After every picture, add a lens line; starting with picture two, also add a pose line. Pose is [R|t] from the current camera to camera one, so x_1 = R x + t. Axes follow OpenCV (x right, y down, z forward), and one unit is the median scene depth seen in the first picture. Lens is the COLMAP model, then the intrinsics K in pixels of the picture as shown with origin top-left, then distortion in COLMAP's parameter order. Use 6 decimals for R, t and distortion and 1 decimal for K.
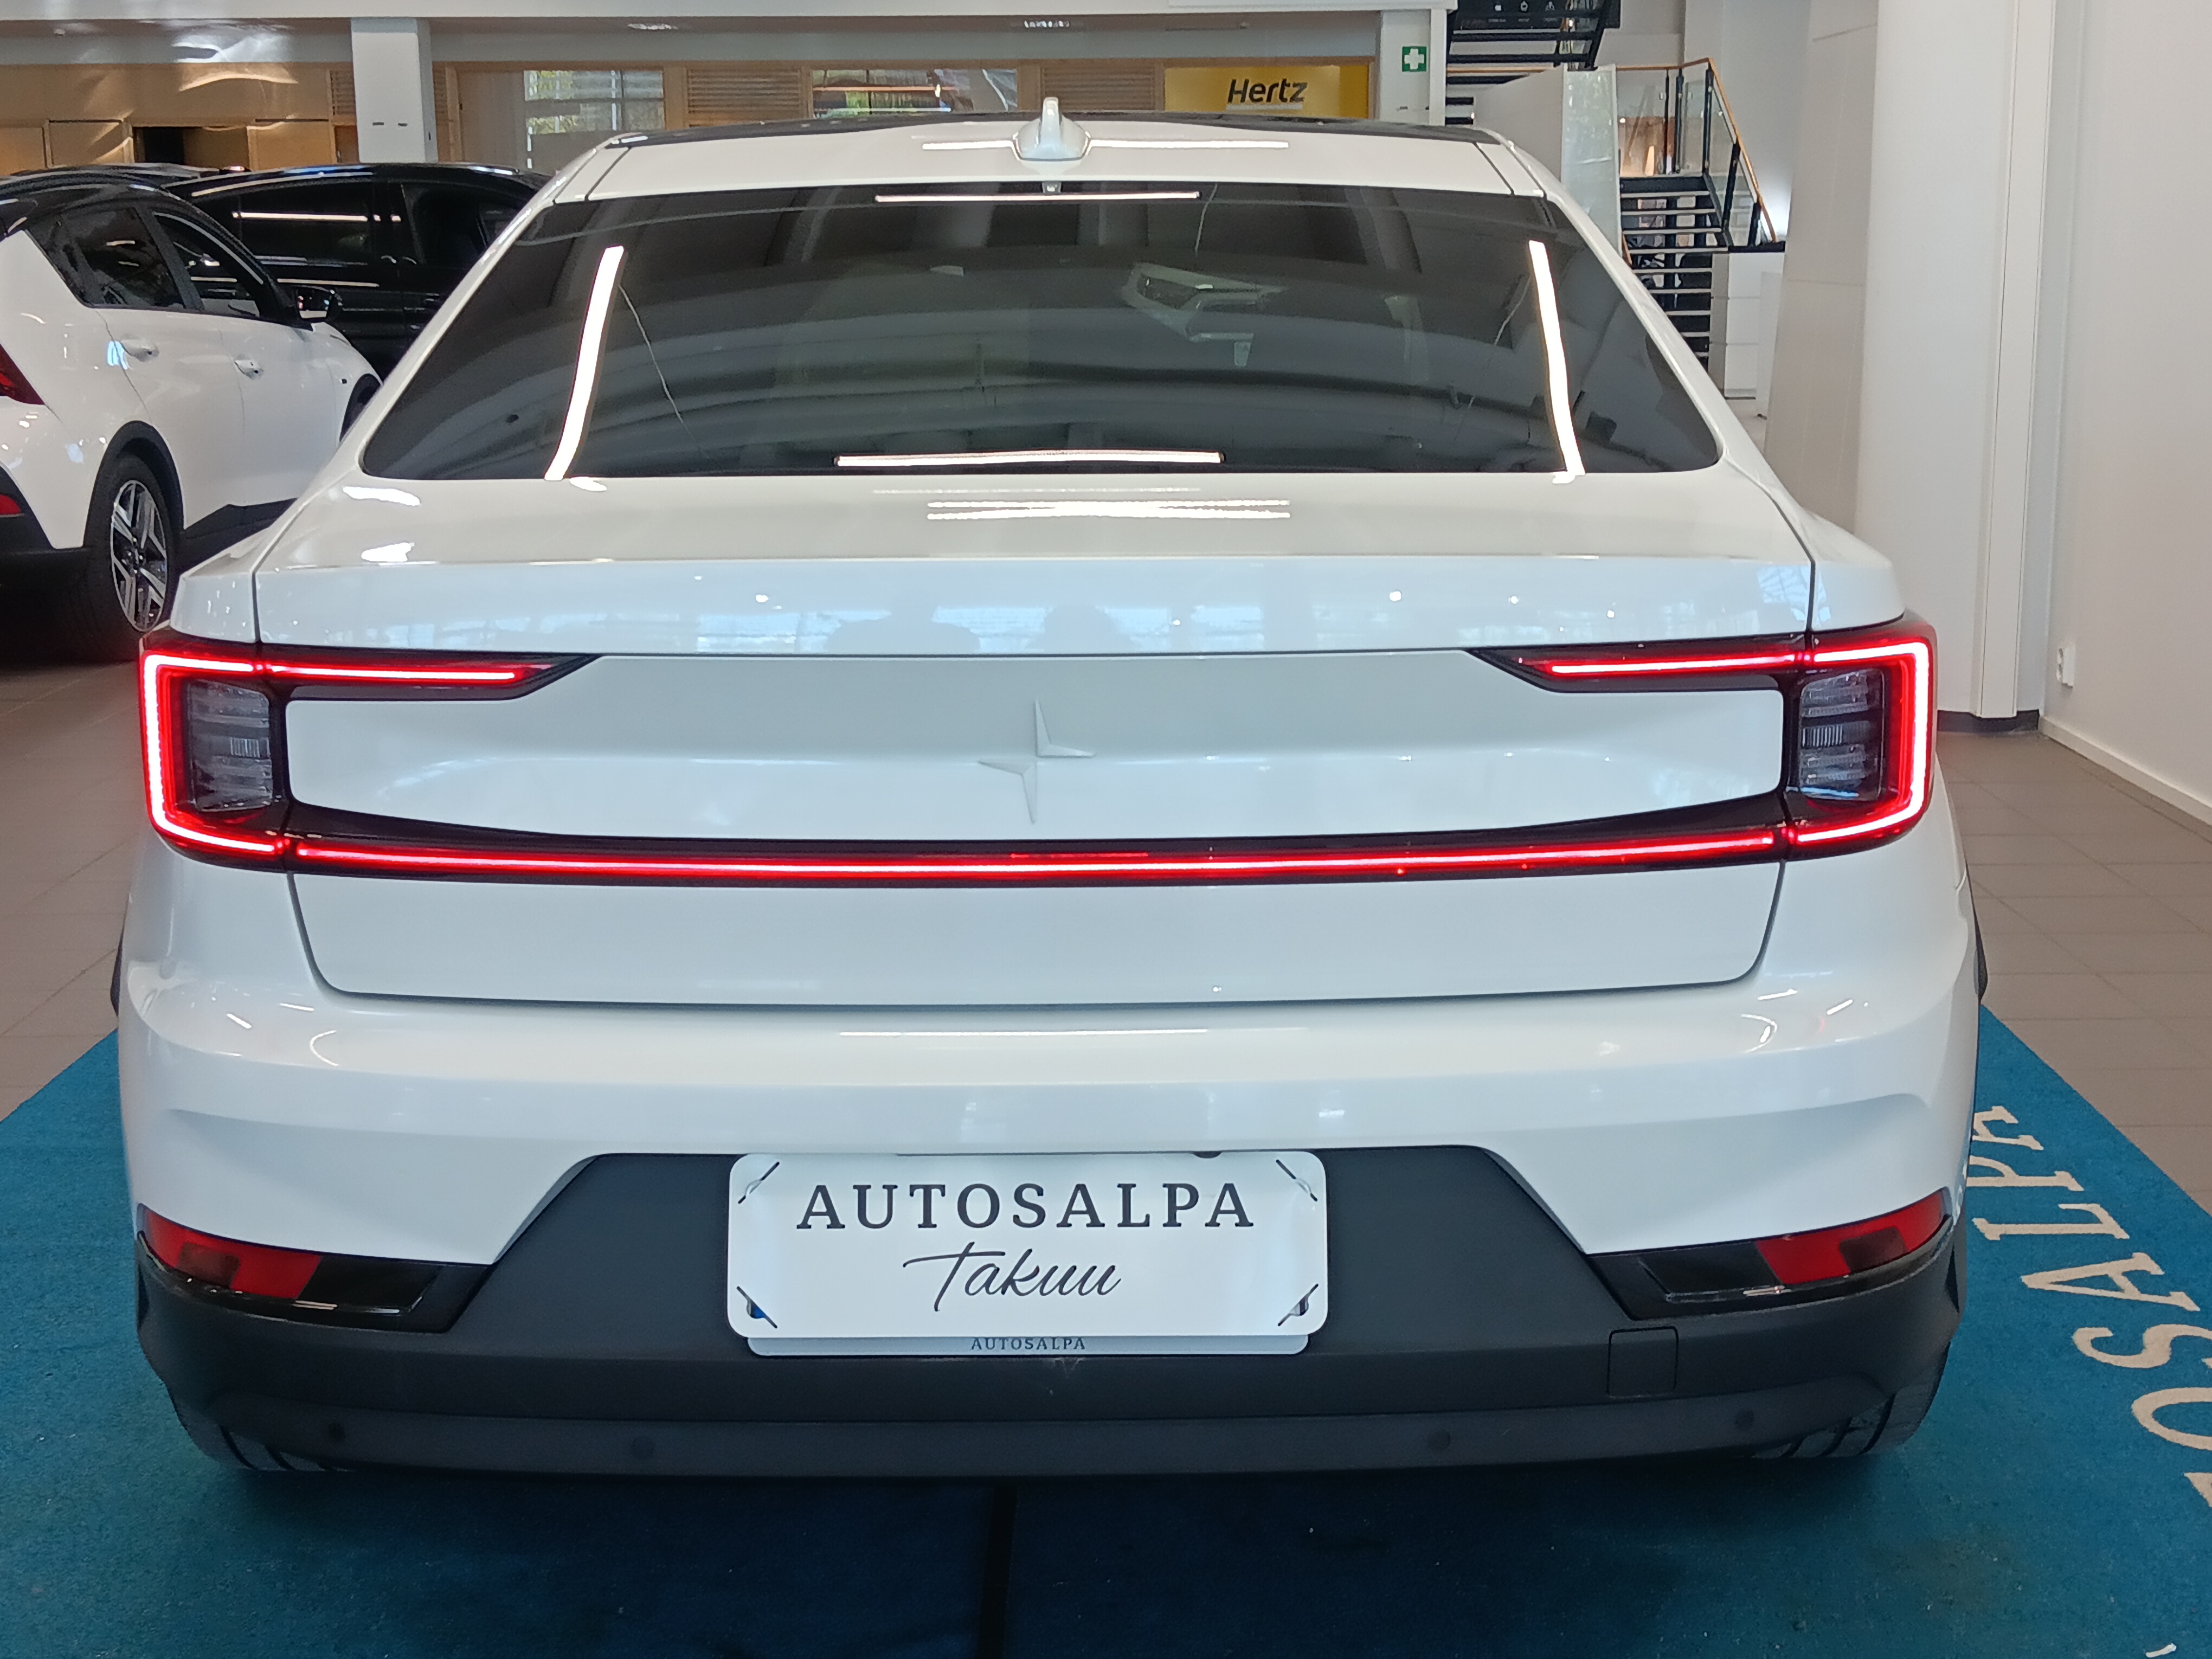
lens RADIAL K [[3015.1, 0, 1106.0], [0, 3015.1, 829.5], [0, 0, 1]] dist [0.196283, -0.595298]
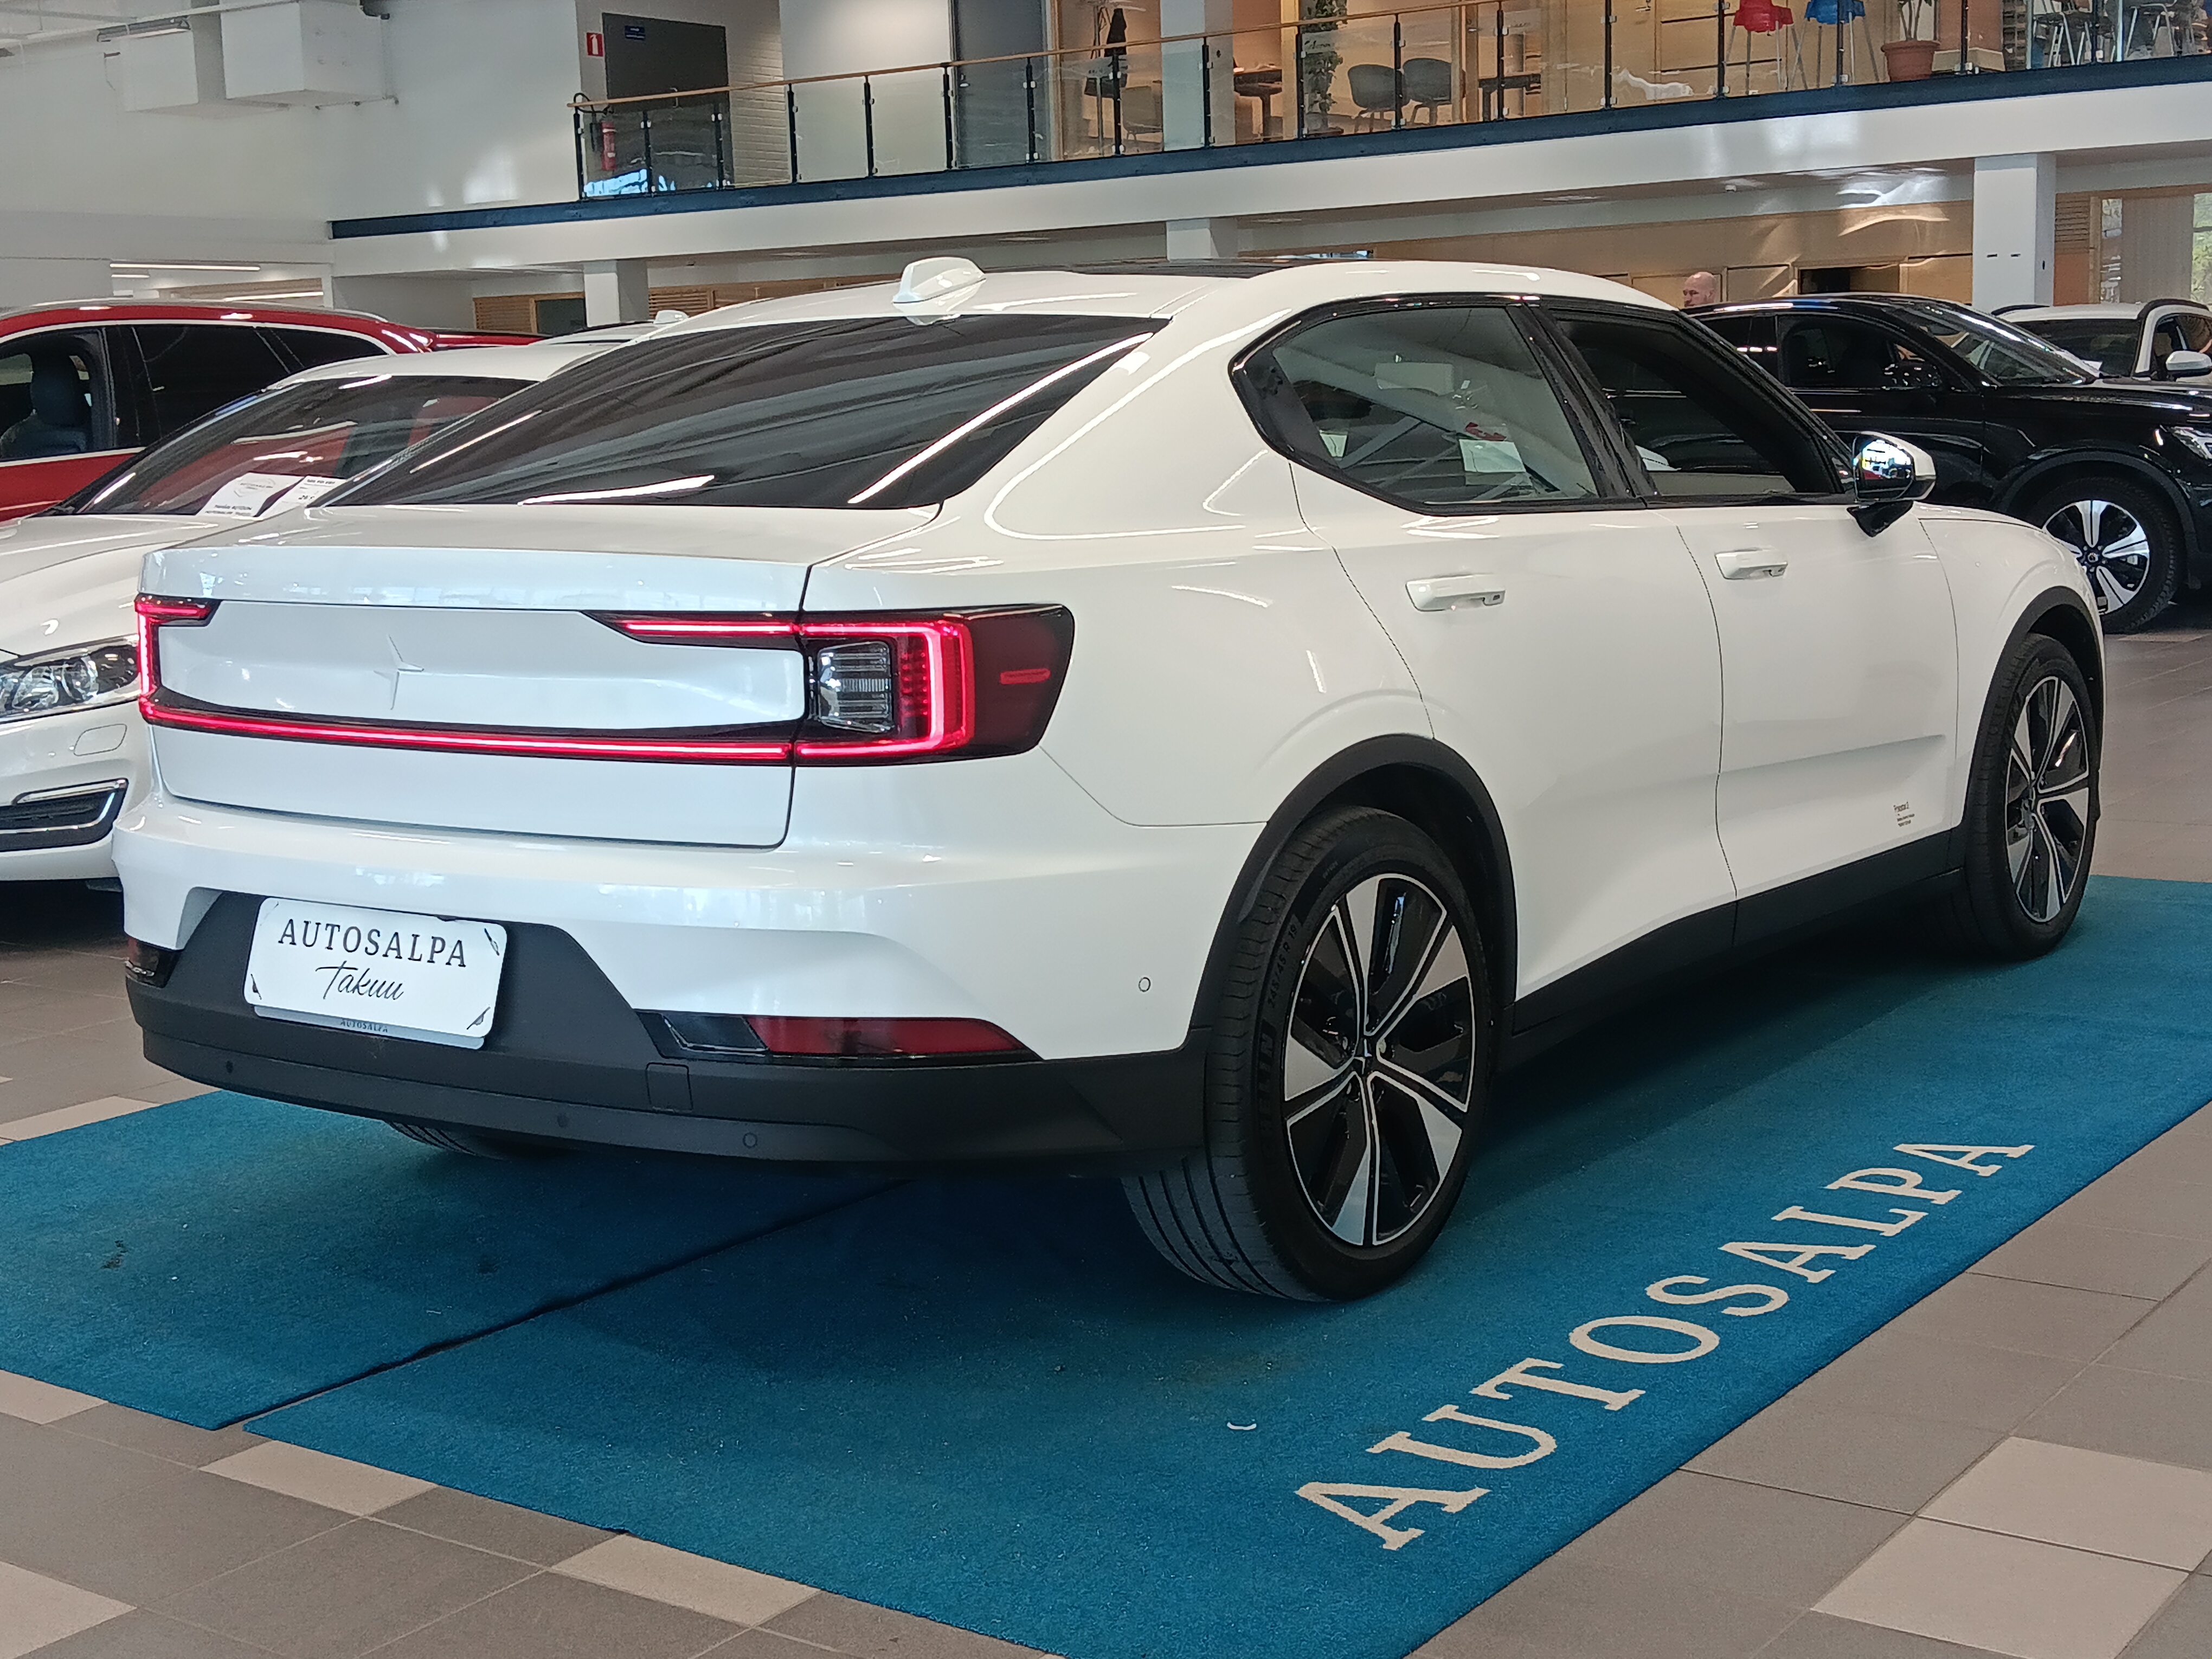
lens RADIAL K [[3015.1, 0, 1106.0], [0, 3015.1, 829.5], [0, 0, 1]] dist [0.196283, -0.595298]
pose [[0.804376, 0.068536, -0.590154, 1.259881], [-0.093211, 0.995581, -0.011427, 0.045402], [0.586763, 0.064200, 0.807210, -0.100845]]
